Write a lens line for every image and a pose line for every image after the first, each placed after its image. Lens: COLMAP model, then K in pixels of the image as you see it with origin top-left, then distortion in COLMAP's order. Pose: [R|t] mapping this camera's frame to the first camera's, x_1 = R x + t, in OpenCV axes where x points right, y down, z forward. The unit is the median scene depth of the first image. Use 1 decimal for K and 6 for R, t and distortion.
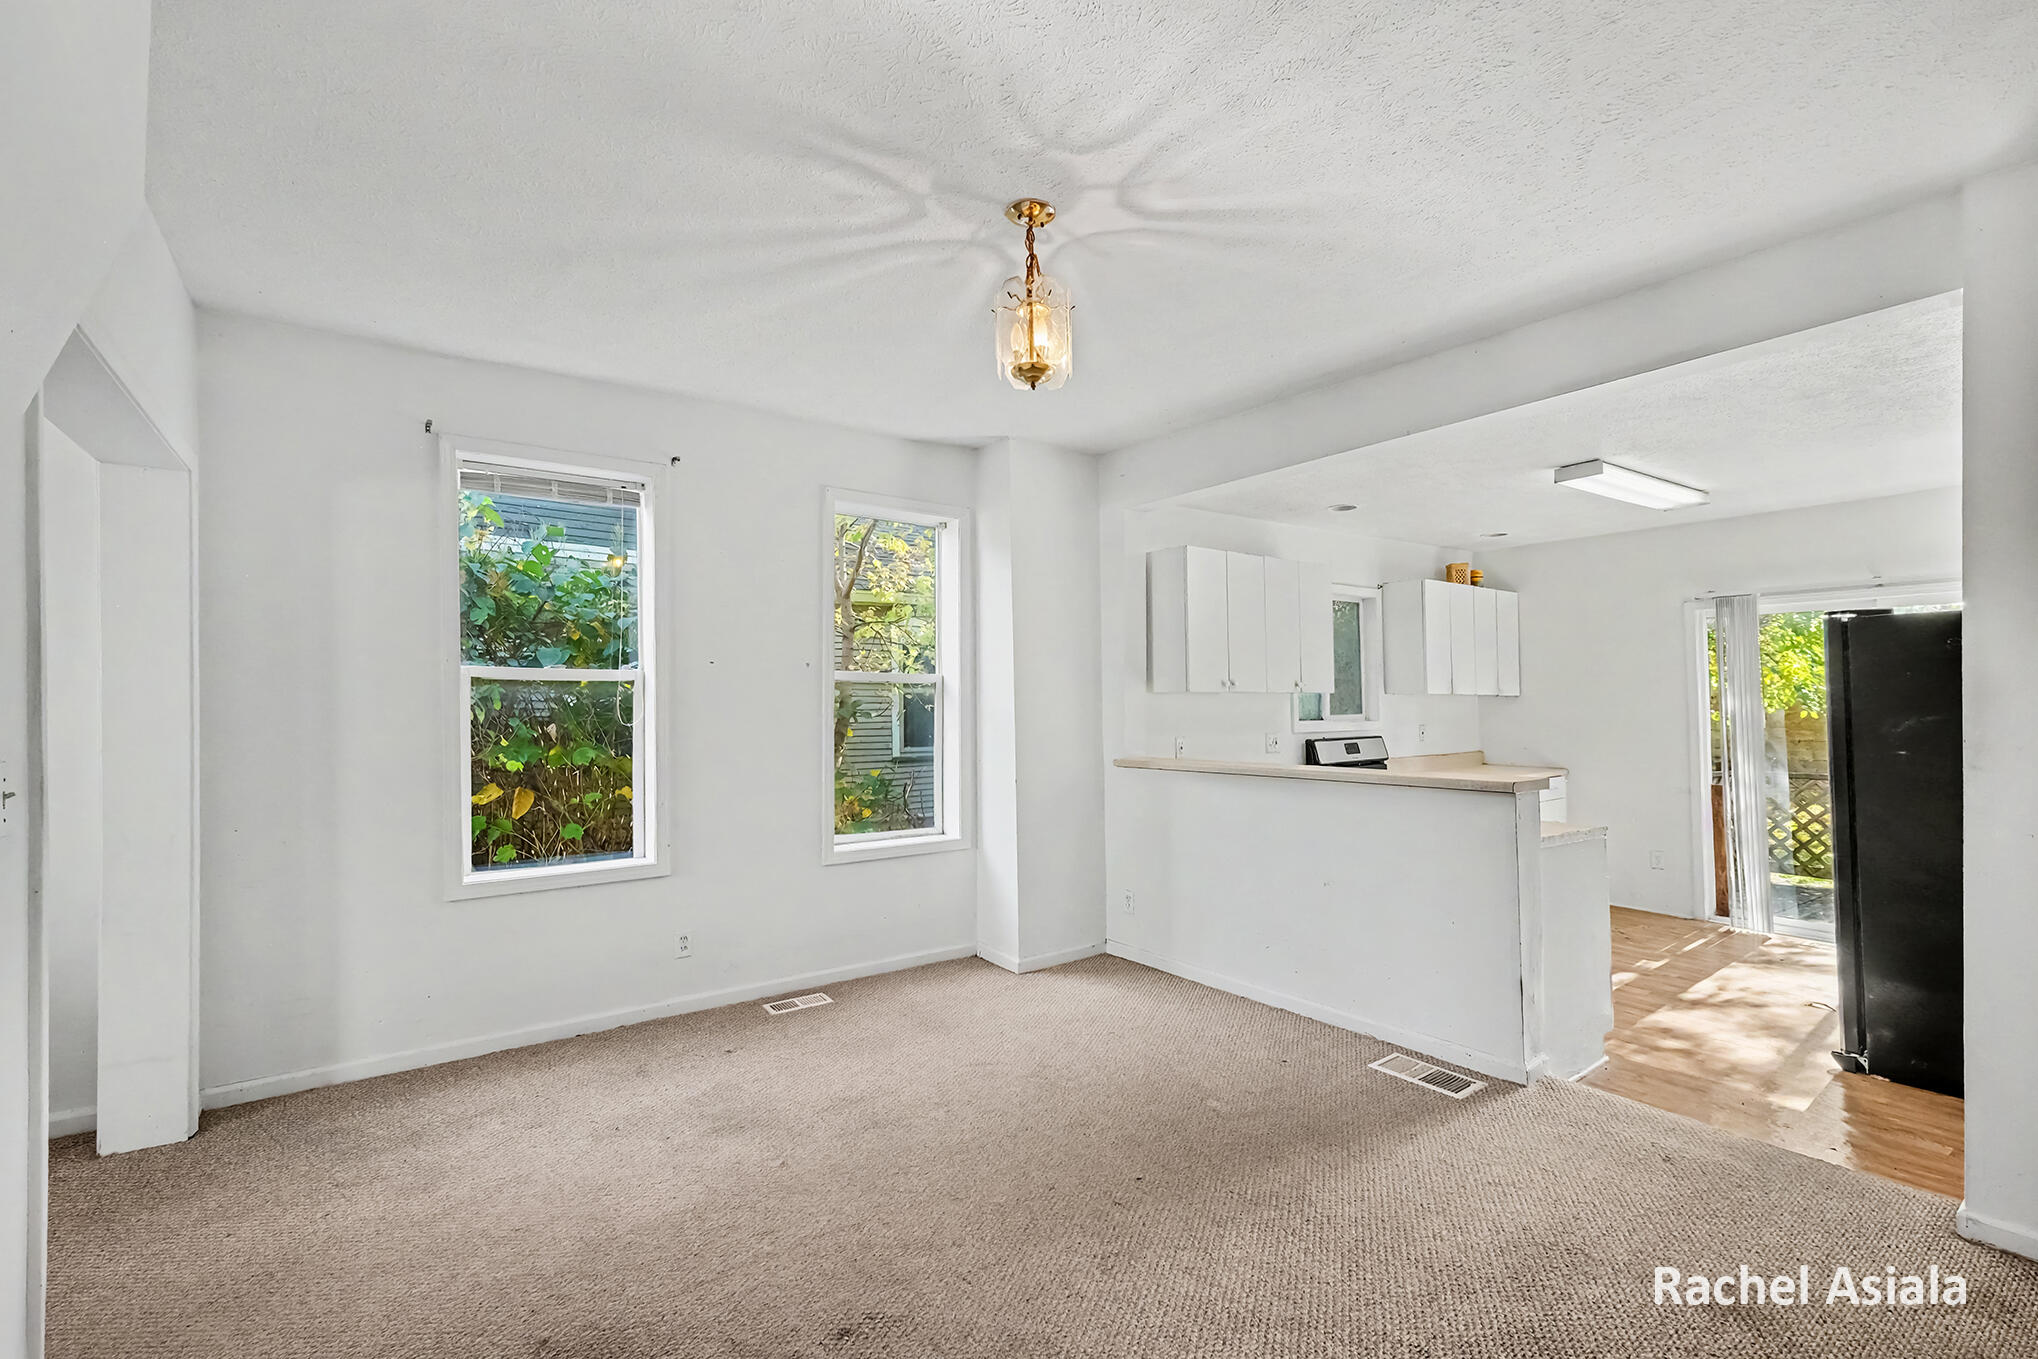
lens RADIAL K [[898.4, 0, 1002.3], [0, 898.4, 690.5], [0, 0, 1]] dist [0.002852, 0.000145]
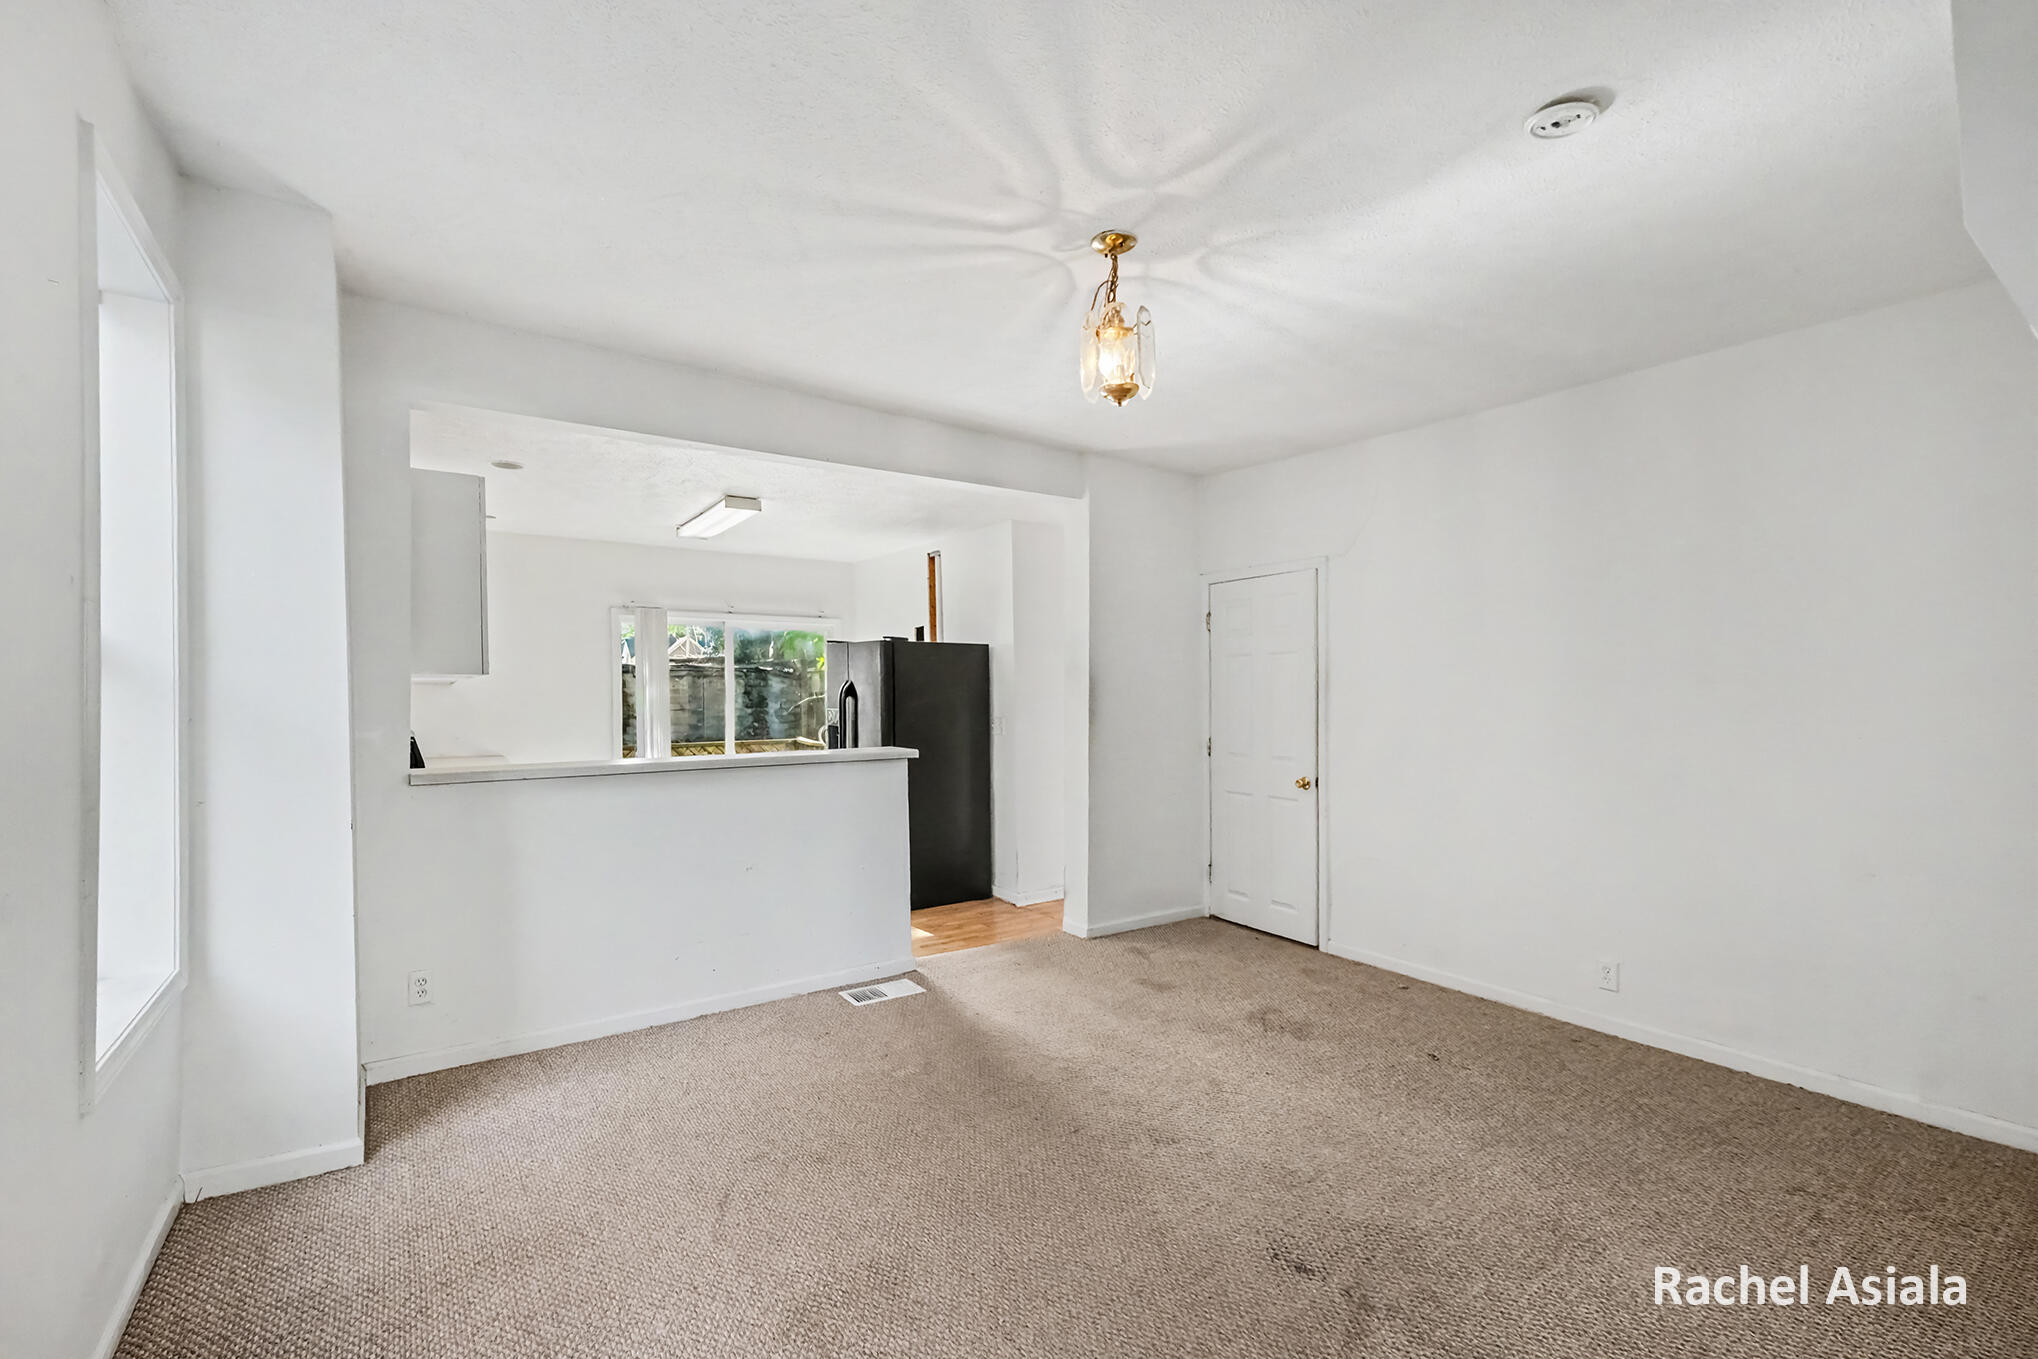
lens RADIAL K [[909.5, 0, 1018.6], [0, 909.5, 685.9], [0, 0, 1]] dist [0.002493, 0.000535]
pose [[0.012153, 0.006376, 0.999906, -1.021146], [-0.014725, 0.999872, -0.006196, 0.012972], [-0.999818, -0.014648, 0.012245, 1.045816]]
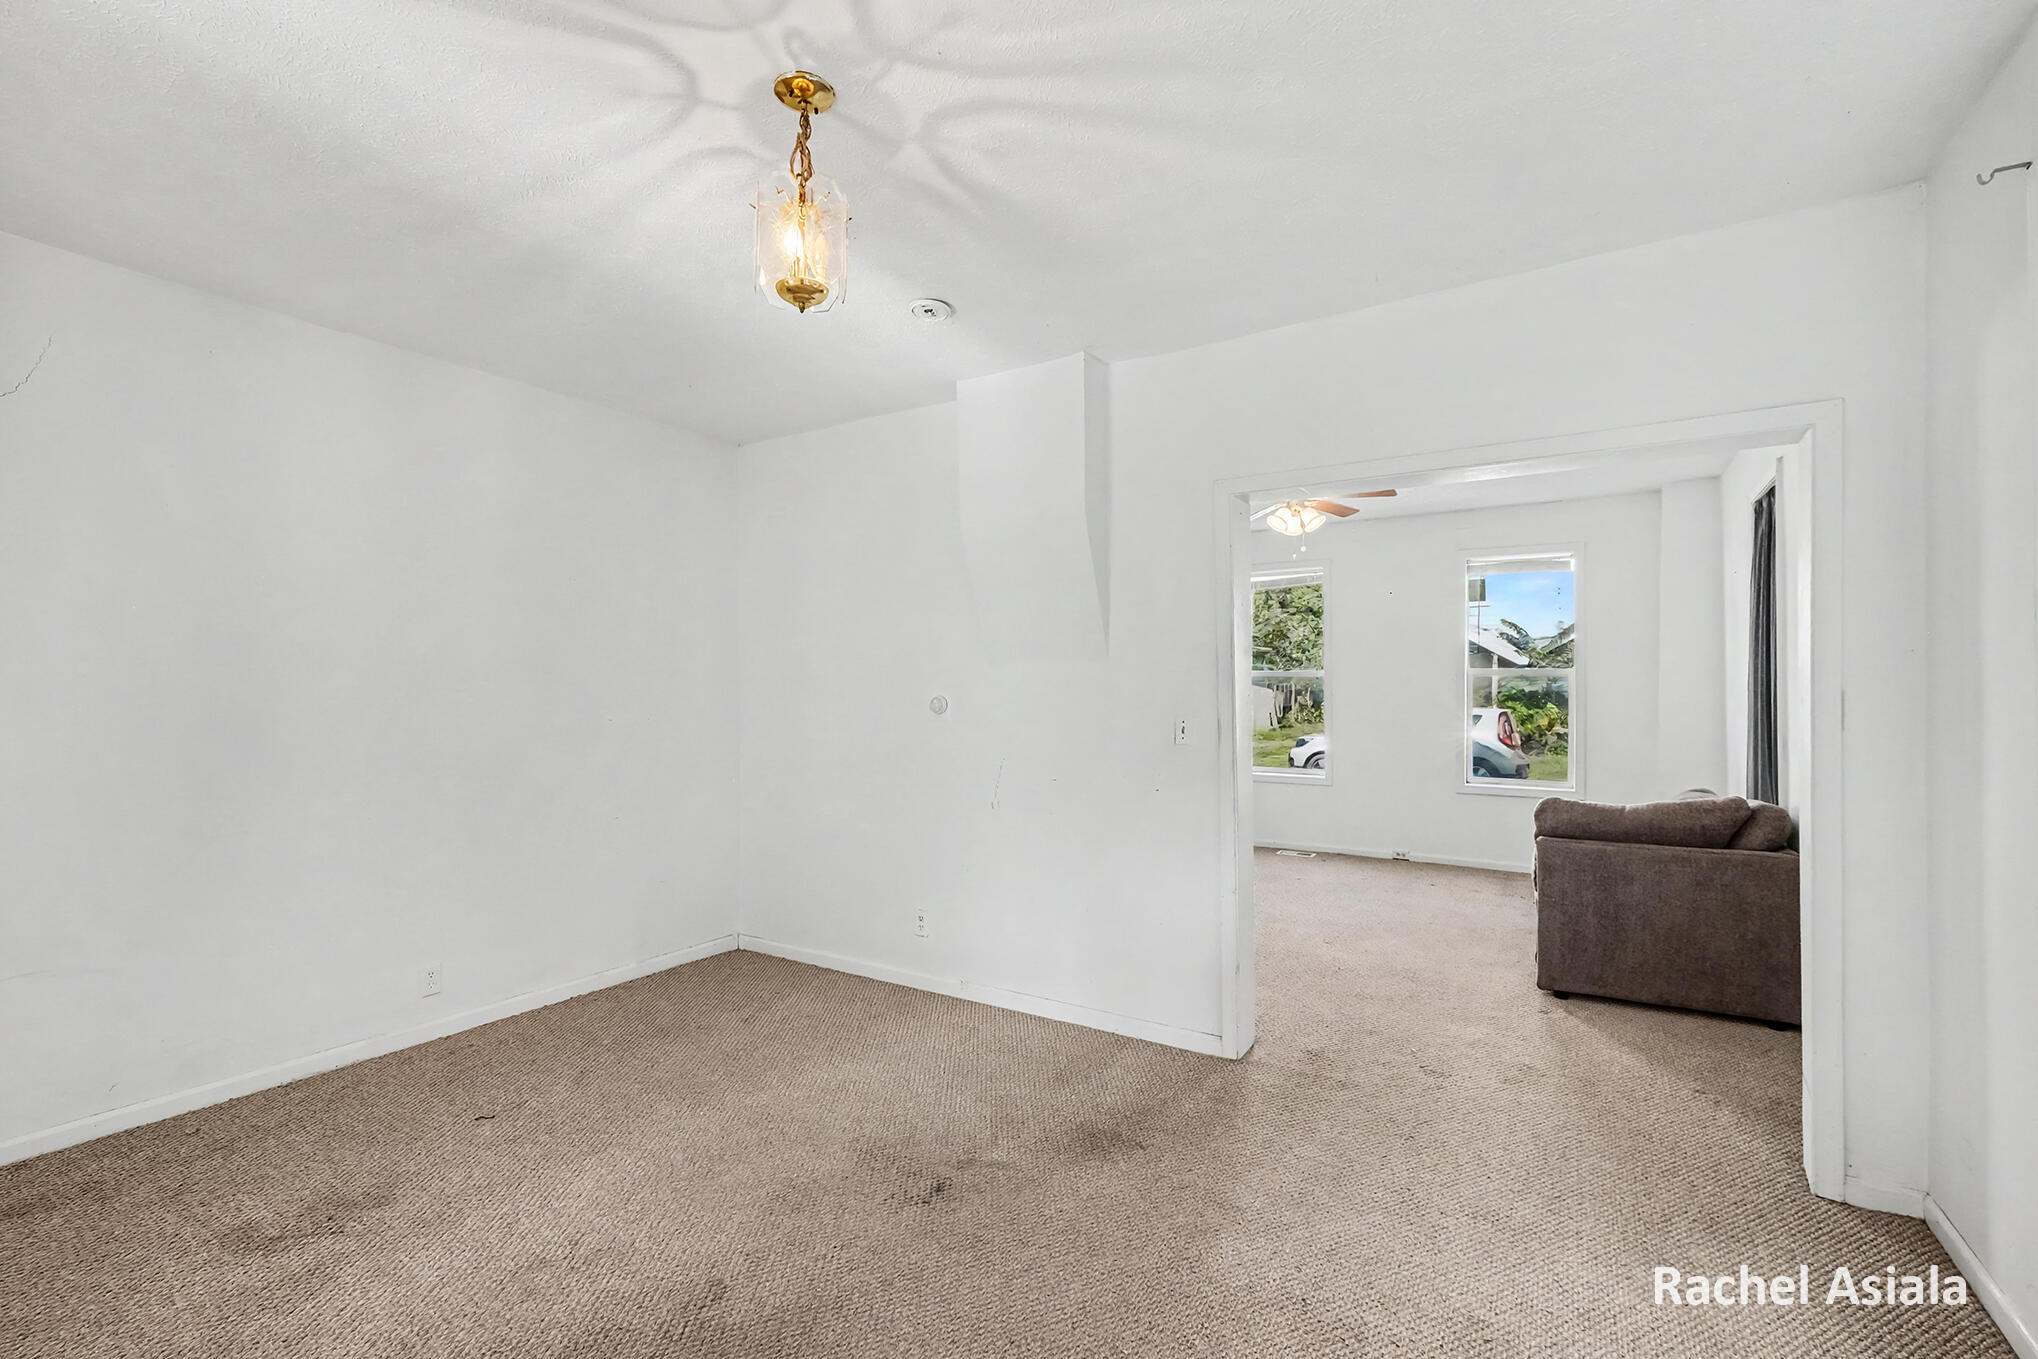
lens RADIAL K [[898.4, 0, 1002.3], [0, 898.4, 690.5], [0, 0, 1]] dist [0.002852, 0.000145]
pose [[-0.934333, 0.006697, -0.356338, 0.154256], [0.012252, 0.999836, -0.013336, 0.034807], [0.356191, -0.016826, -0.934262, 1.758610]]
